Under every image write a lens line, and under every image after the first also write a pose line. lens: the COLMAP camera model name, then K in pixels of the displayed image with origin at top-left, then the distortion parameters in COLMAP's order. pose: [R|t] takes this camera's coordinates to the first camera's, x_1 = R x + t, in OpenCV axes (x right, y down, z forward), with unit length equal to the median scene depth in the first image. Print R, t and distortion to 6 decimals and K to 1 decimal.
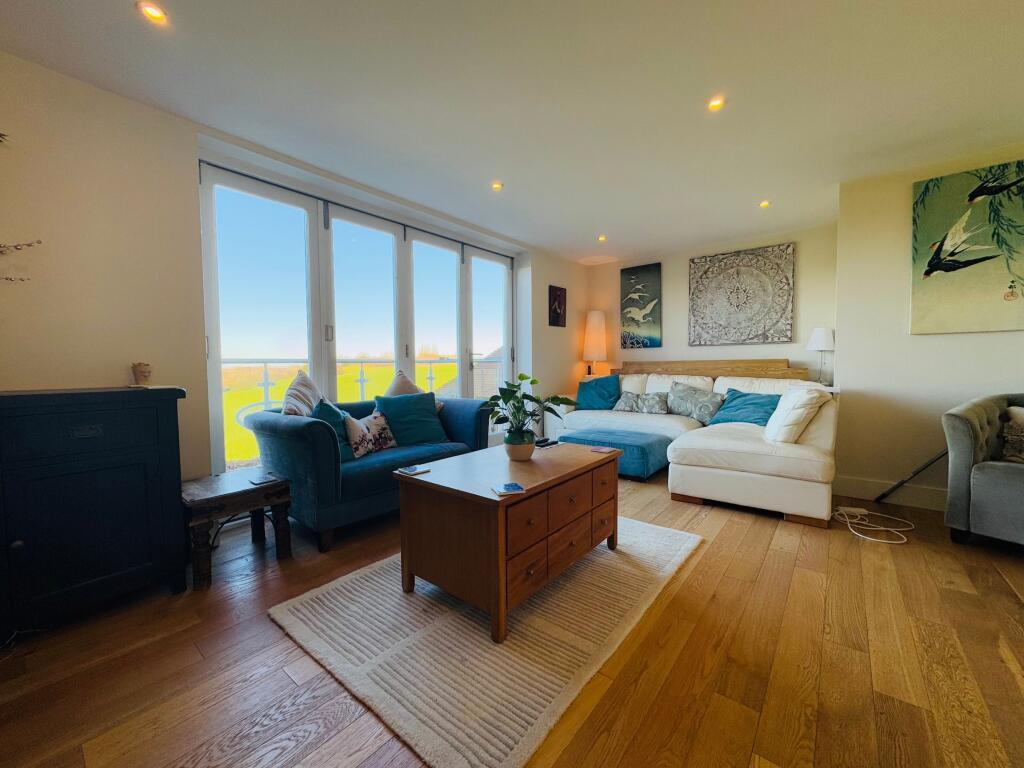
lens RADIAL K [[419.1, 0, 512.0], [0, 419.1, 384.0], [0, 0, 1]] dist [-0.001901, -0.000172]
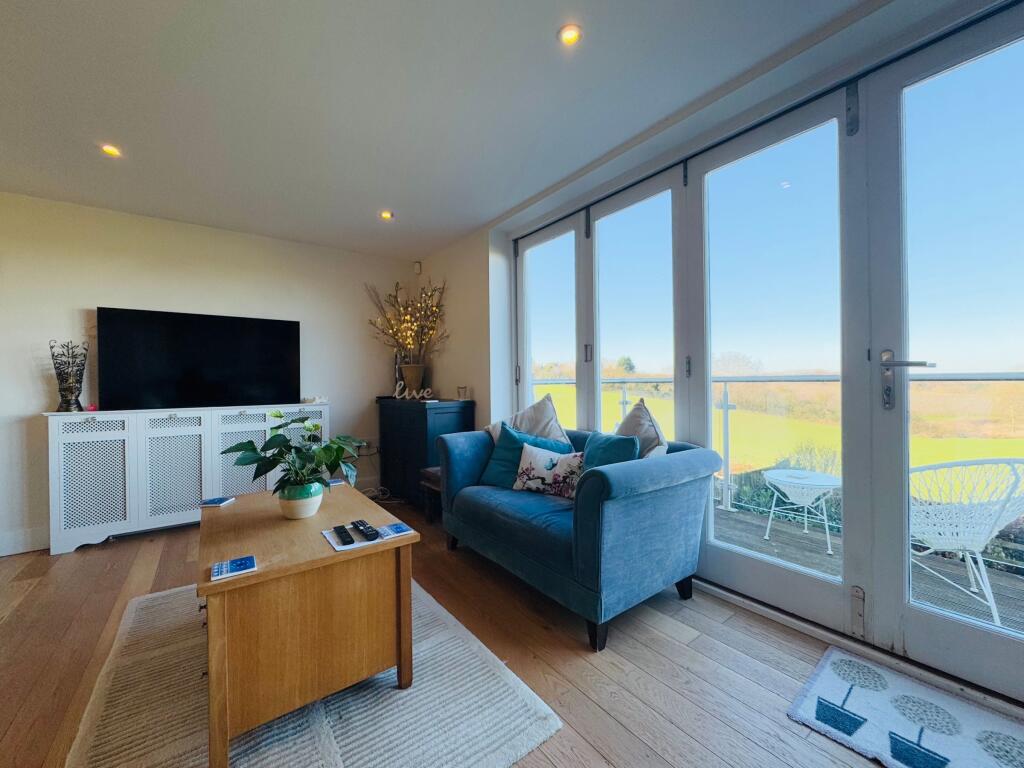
lens RADIAL K [[419.1, 0, 512.0], [0, 419.1, 384.0], [0, 0, 1]] dist [-0.001901, -0.000172]
pose [[-0.272314, 0.021103, -0.961977, 0.468044], [-0.025544, 0.999249, 0.029151, -0.077474], [0.961869, 0.032511, -0.271570, 1.085432]]
